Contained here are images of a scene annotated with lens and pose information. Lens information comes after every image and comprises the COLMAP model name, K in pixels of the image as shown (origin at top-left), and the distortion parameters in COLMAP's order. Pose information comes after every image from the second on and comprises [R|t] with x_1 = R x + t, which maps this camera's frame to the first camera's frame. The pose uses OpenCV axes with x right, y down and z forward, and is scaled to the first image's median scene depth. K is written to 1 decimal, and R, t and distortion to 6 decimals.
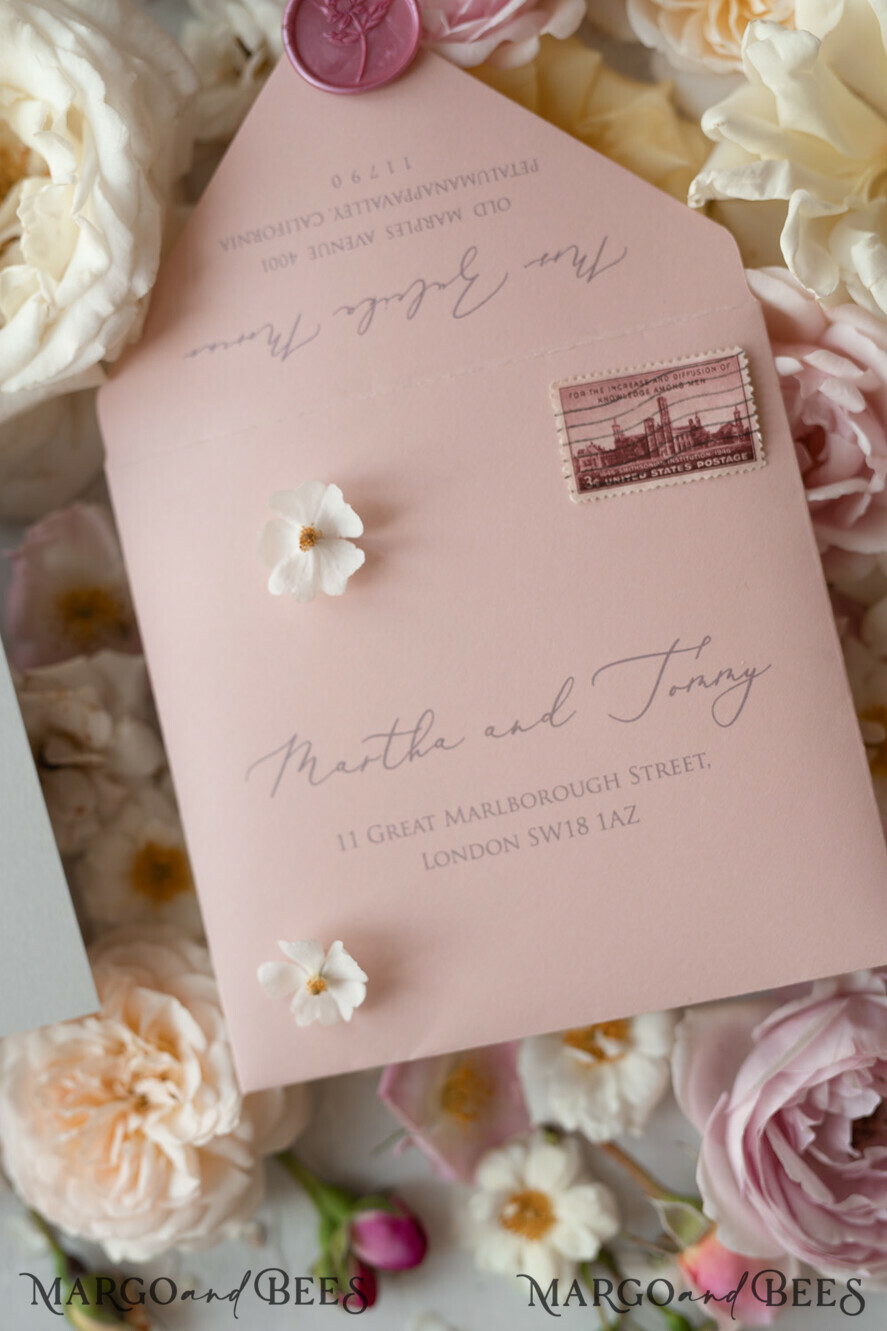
lens RADIAL K [[1996.5, 0, 425.4], [0, 1996.5, 666.5], [0, 0, 1]] dist [-0.038768, -0.036886]
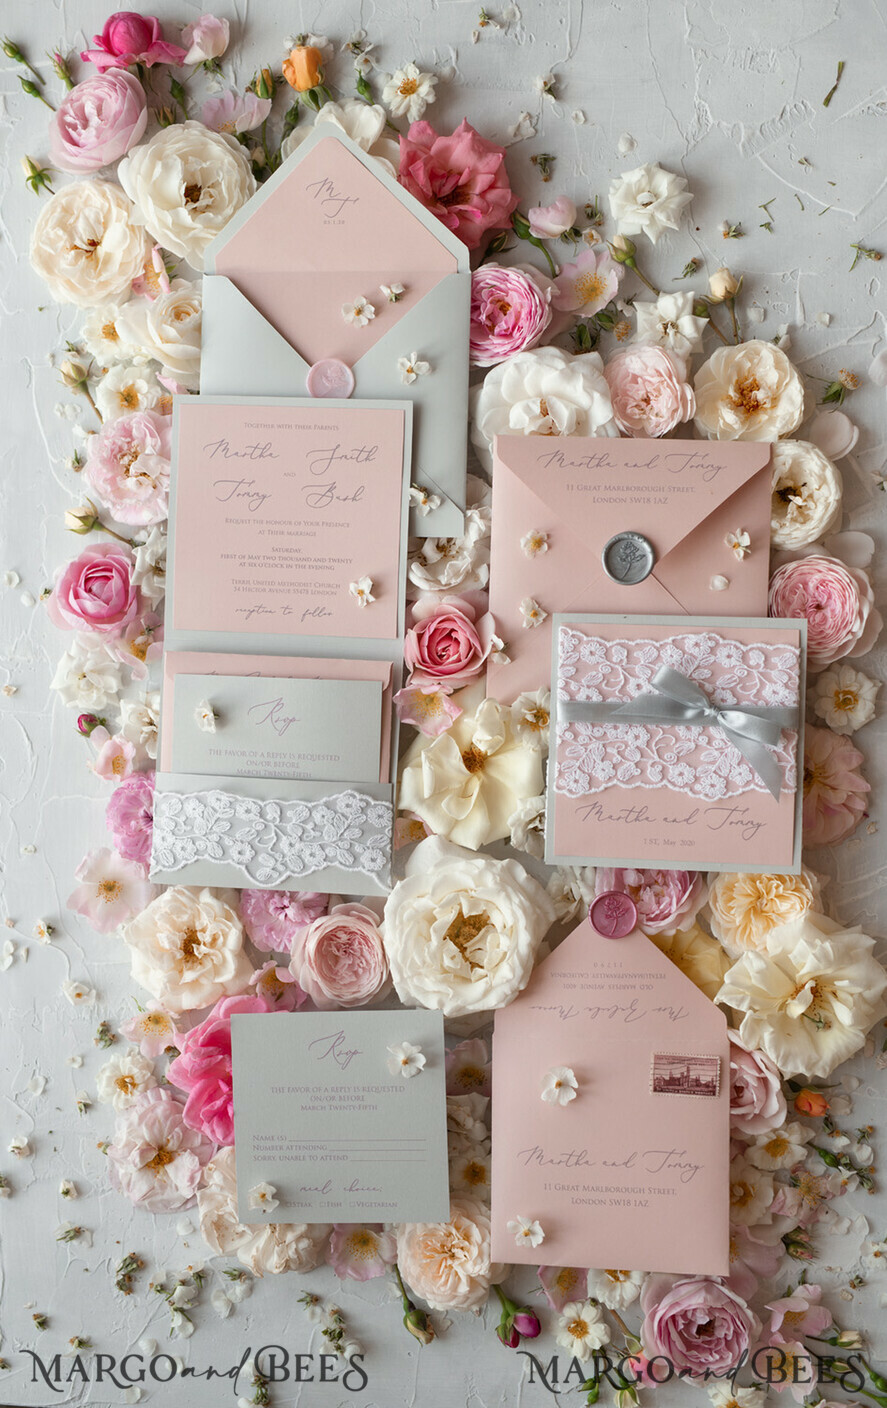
lens RADIAL K [[2261.2, 0, 337.2], [0, 2261.2, 692.3], [0, 0, 1]] dist [-0.009704, 0.037672]
pose [[0.970830, 0.223547, -0.086693, -0.211168], [-0.222966, 0.974687, 0.016442, -0.595741], [0.088174, 0.003367, 0.996099, -2.286454]]
